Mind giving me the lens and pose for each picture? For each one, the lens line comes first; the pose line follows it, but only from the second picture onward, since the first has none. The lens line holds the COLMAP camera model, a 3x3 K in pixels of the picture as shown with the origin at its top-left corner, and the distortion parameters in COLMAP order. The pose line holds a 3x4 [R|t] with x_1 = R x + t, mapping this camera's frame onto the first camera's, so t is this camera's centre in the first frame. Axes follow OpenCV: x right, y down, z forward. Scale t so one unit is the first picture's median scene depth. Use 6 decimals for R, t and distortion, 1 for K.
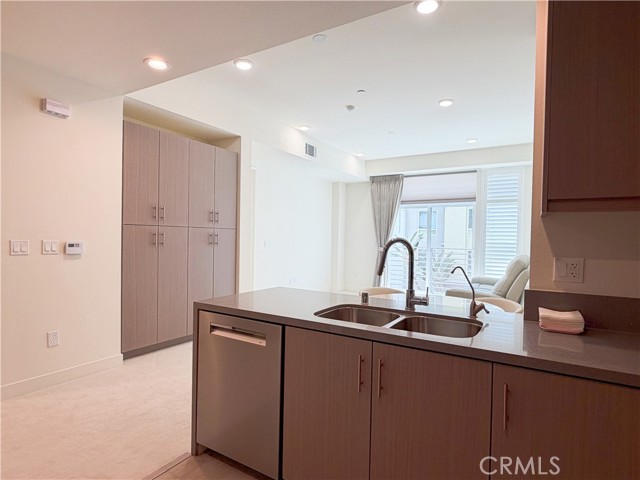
lens RADIAL K [[355.0, 0, 319.5], [0, 355.0, 240.2], [0, 0, 1]] dist [-0.001801, -0.000177]
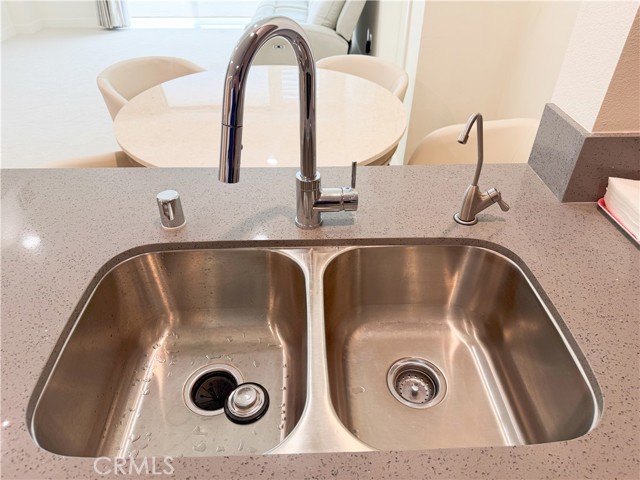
lens RADIAL K [[450.7, 0, 320.2], [0, 450.7, 240.2], [0, 0, 1]] dist [0.009037, 0.001501]
pose [[0.833027, -0.349534, 0.428826, 0.014813], [0.019423, 0.793129, 0.608744, -0.018449], [-0.552892, -0.498771, 0.667486, 0.166229]]
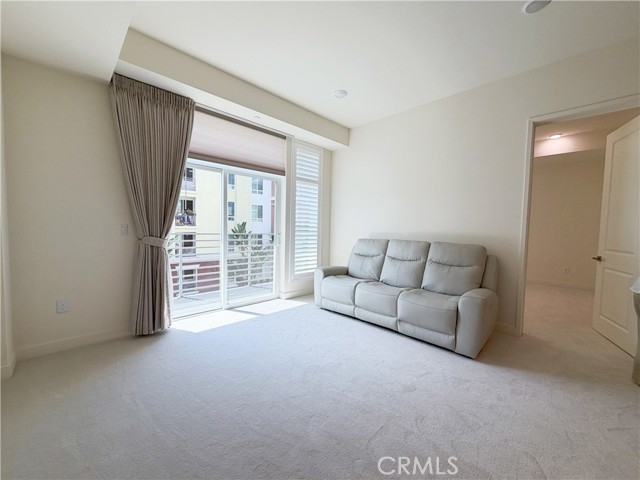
lens RADIAL K [[256.0, 0, 319.2], [0, 256.0, 238.5], [0, 0, 1]] dist [-0.000477, 0.000015]
pose [[0.236034, -0.060521, 0.969858, -0.111333], [-0.007509, 0.997915, 0.064099, -0.003580], [-0.971716, -0.022413, 0.235087, 0.721391]]
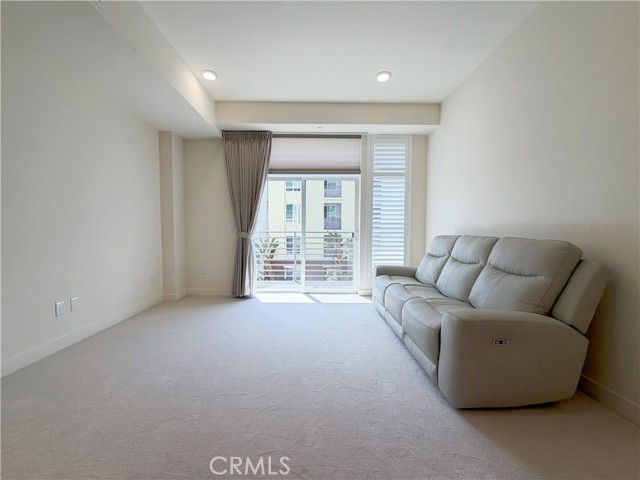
lens RADIAL K [[256.0, 0, 317.1], [0, 256.0, 238.8], [0, 0, 1]] dist [-0.000477, 0.000015]
pose [[0.845405, -0.039646, 0.532652, 0.026444], [0.020185, 0.998900, 0.042313, 0.013879], [-0.533744, -0.025020, 0.845276, 0.501893]]
